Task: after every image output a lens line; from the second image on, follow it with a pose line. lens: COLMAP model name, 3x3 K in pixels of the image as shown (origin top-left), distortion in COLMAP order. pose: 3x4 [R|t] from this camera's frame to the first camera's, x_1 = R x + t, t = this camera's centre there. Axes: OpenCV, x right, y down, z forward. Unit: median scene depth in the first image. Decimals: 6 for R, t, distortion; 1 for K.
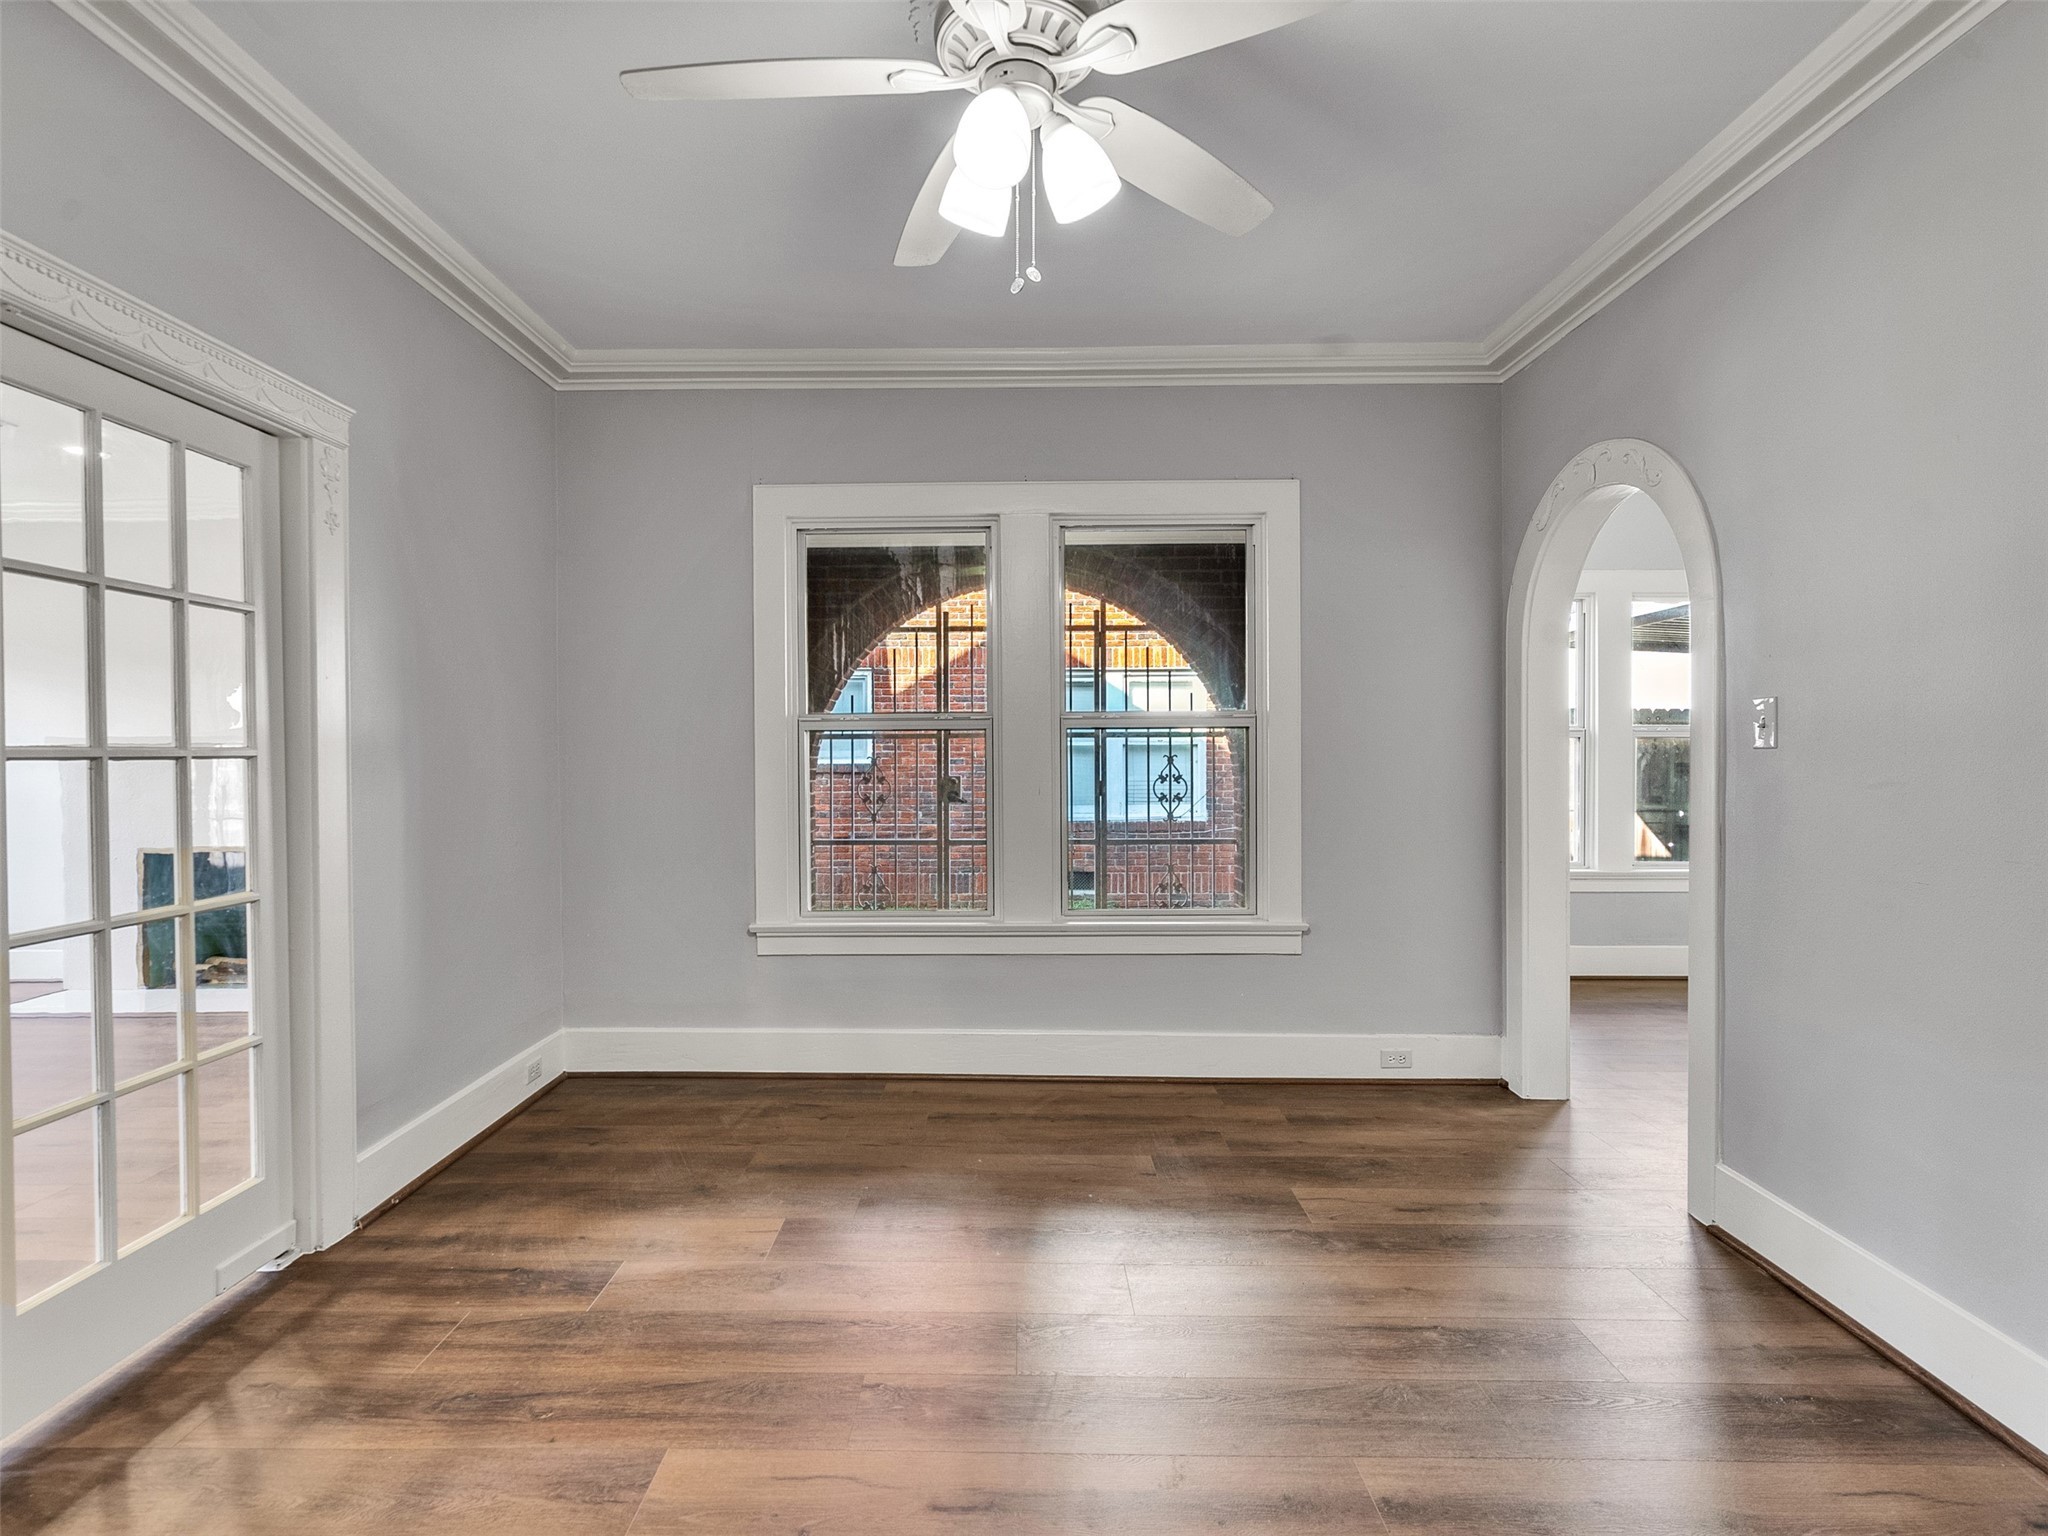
lens RADIAL K [[1039.4, 0, 1010.8], [0, 1039.4, 750.2], [0, 0, 1]] dist [-0.006054, 0.003322]
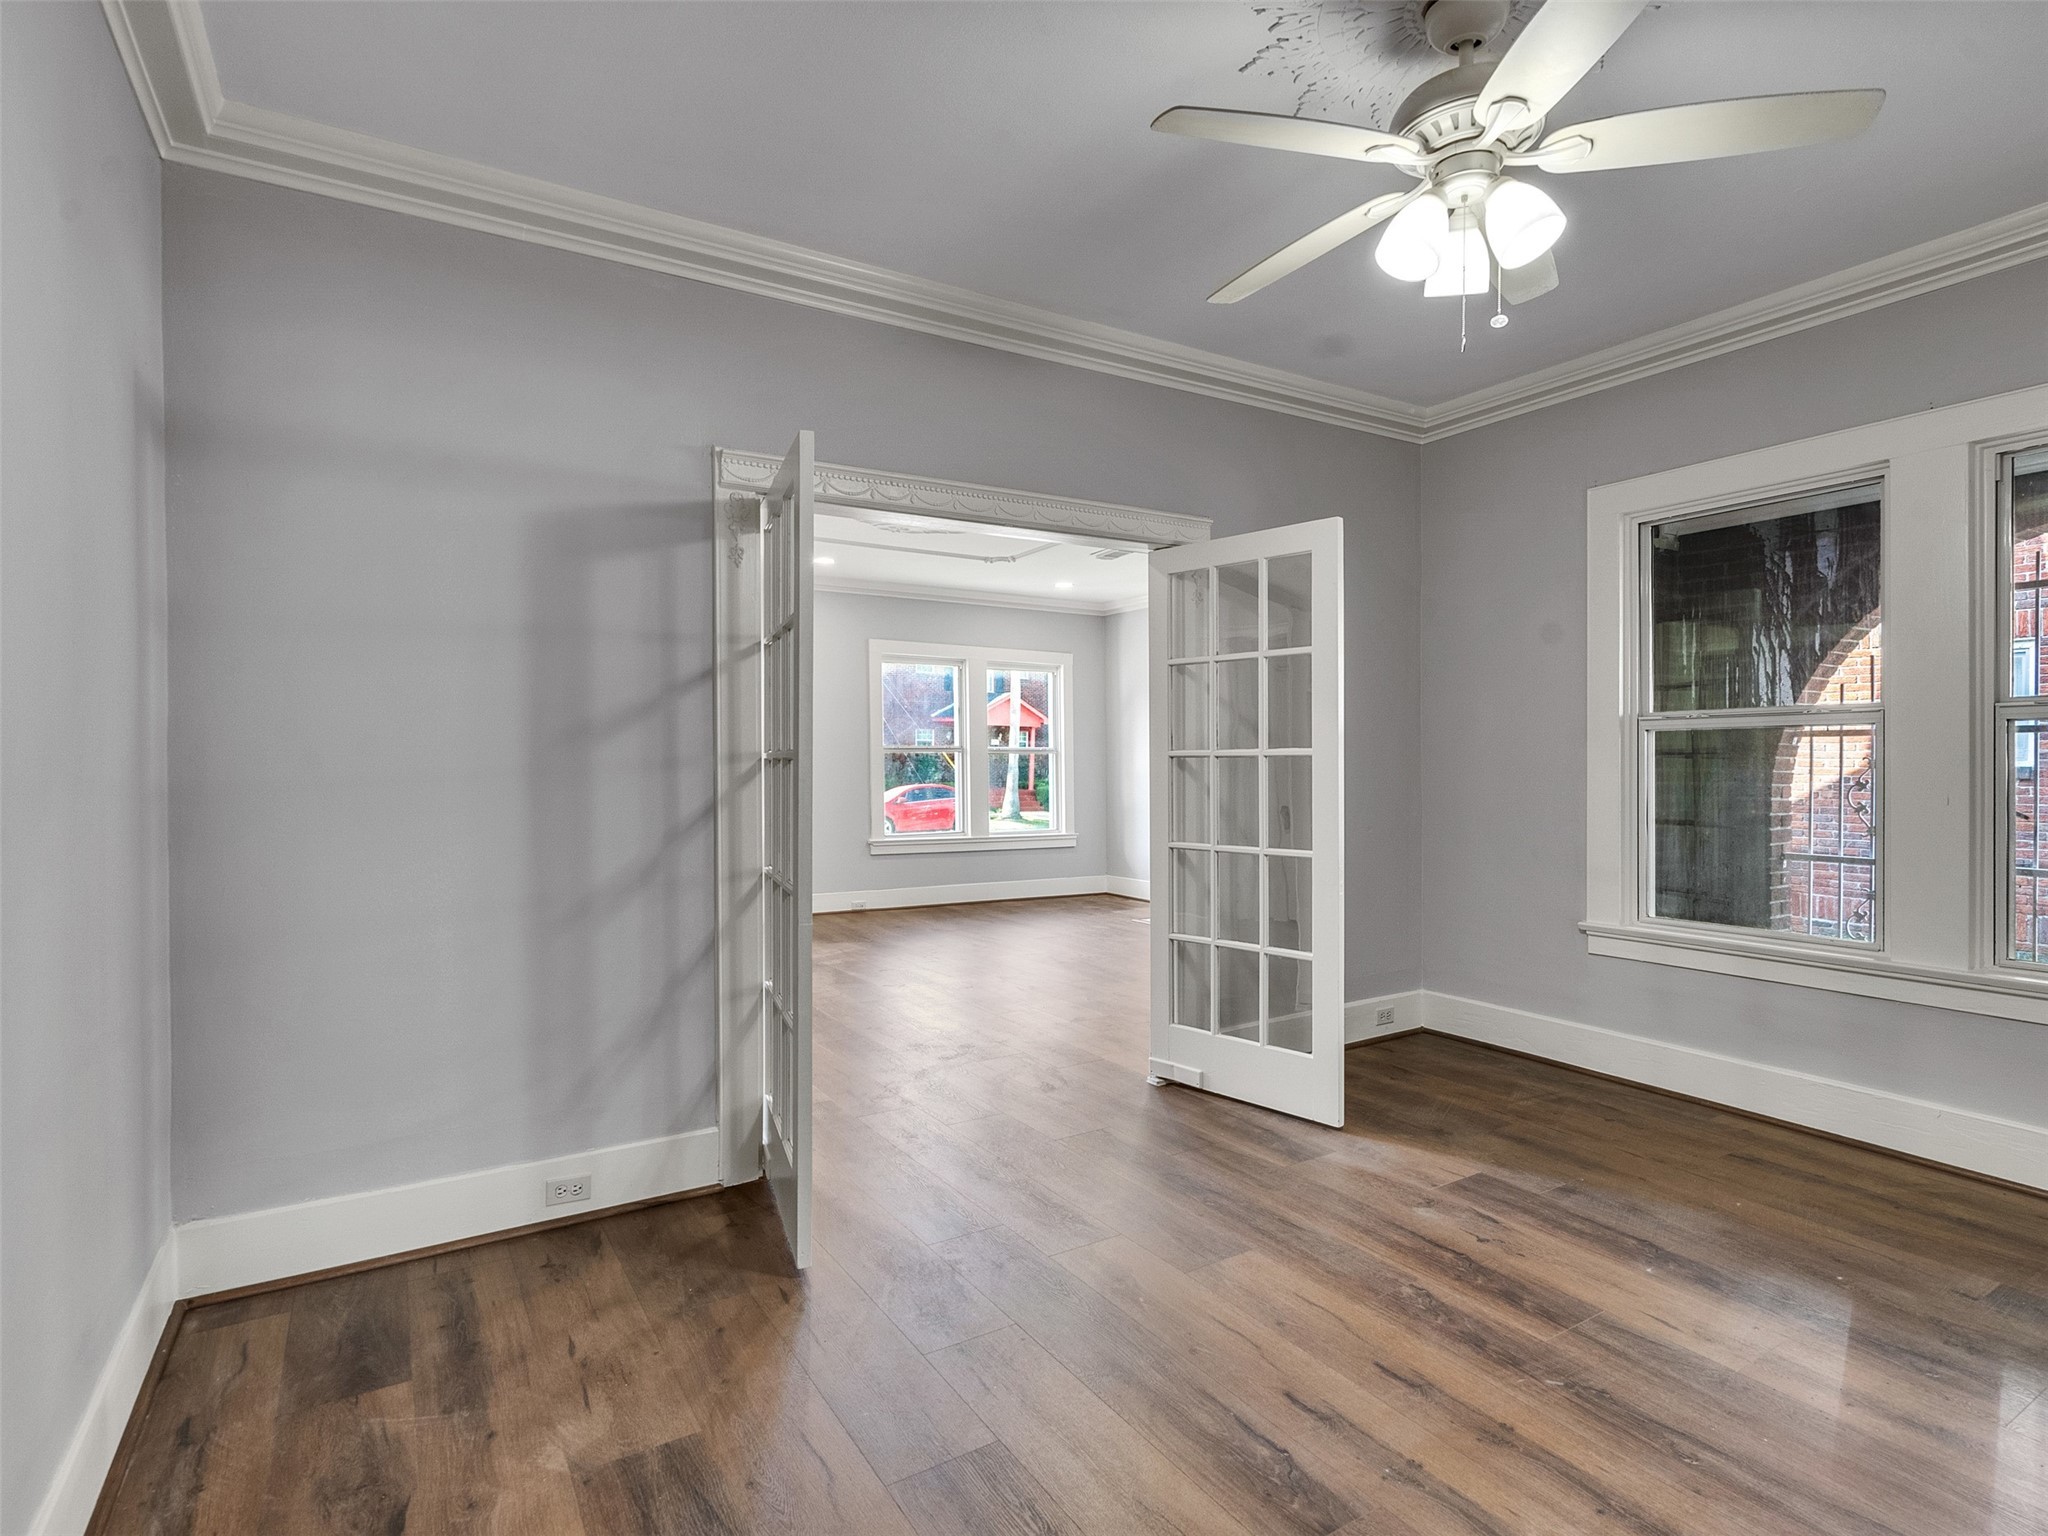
lens RADIAL K [[1039.4, 0, 1008.8], [0, 1039.4, 734.0], [0, 0, 1]] dist [-0.006054, 0.003322]
pose [[0.526267, -0.019740, -0.850090, 0.344701], [0.005526, 0.999789, -0.019795, 0.000833], [0.850302, 0.005720, 0.526265, -0.013488]]
